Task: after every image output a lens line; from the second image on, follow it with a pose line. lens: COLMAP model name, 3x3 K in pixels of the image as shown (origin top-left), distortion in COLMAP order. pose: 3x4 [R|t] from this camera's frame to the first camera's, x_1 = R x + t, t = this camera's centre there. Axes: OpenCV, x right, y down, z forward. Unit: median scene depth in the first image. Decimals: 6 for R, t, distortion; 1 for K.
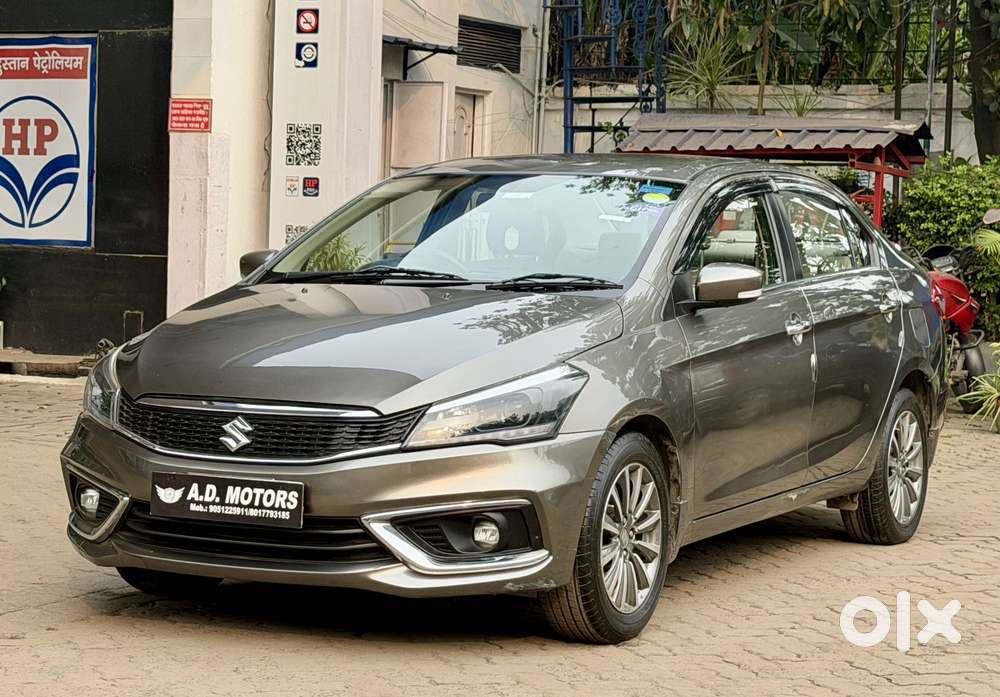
lens RADIAL K [[2456.7, 0, 500.0], [0, 2456.7, 348.5], [0, 0, 1]] dist [0.013205, -0.218704]
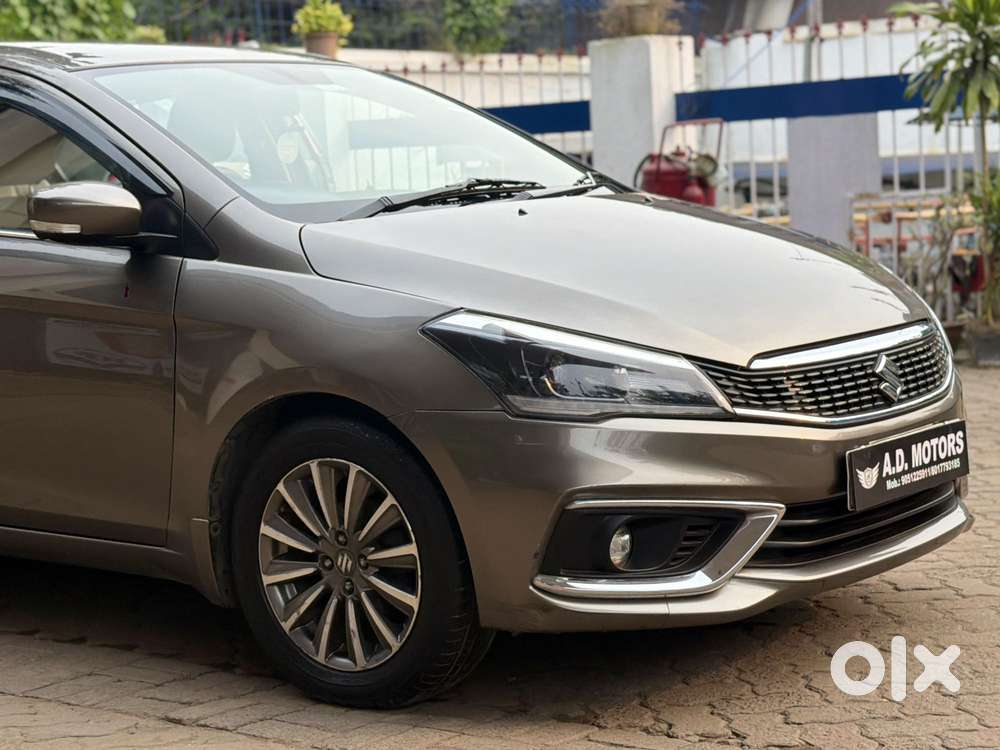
lens RADIAL K [[2016.0, 0, 500.0], [0, 2016.0, 375.0], [0, 0, 1]] dist [0.163478, -0.201096]
pose [[0.188554, -0.139858, 0.972053, -0.738651], [0.101702, 0.987266, 0.122319, -0.055051], [-0.976783, 0.075796, 0.200377, 0.992269]]
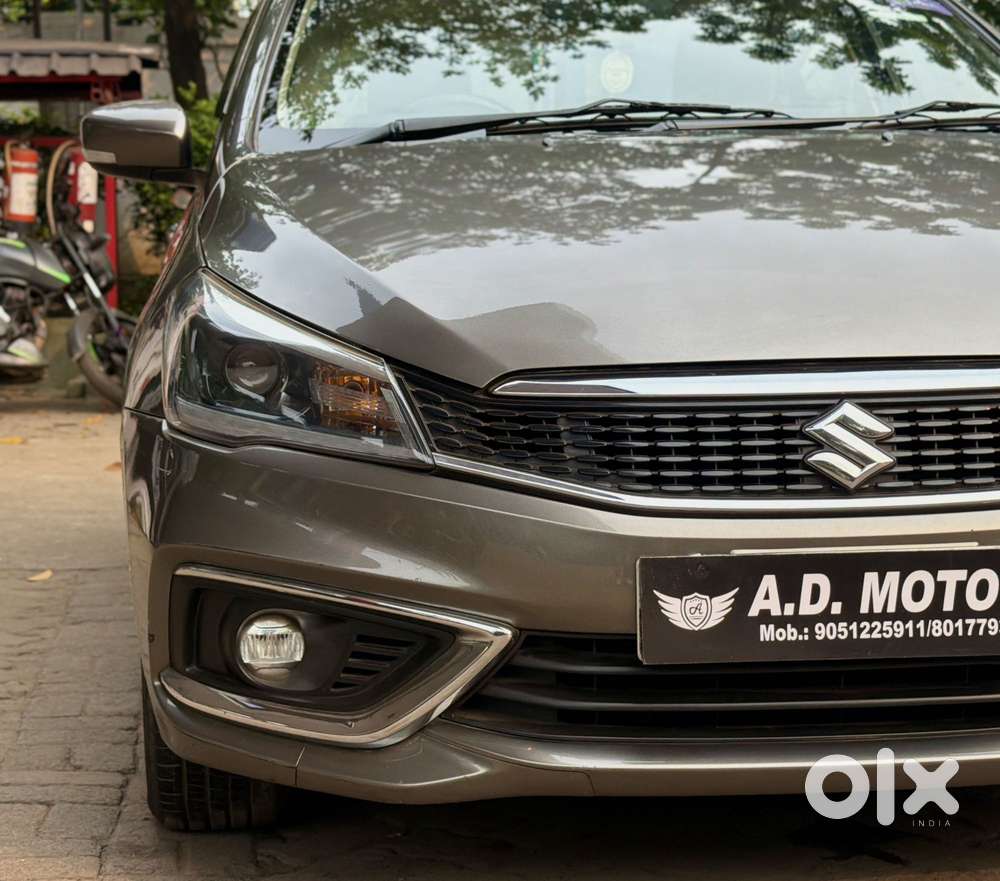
lens RADIAL K [[2244.9, 0, 500.7], [0, 2244.9, 469.2], [0, 0, 1]] dist [0.144118, -0.148967]
pose [[0.838700, -0.091597, 0.536836, -0.361379], [0.062281, 0.995419, 0.072540, 0.007531], [-0.541021, -0.027404, 0.840562, 0.712353]]
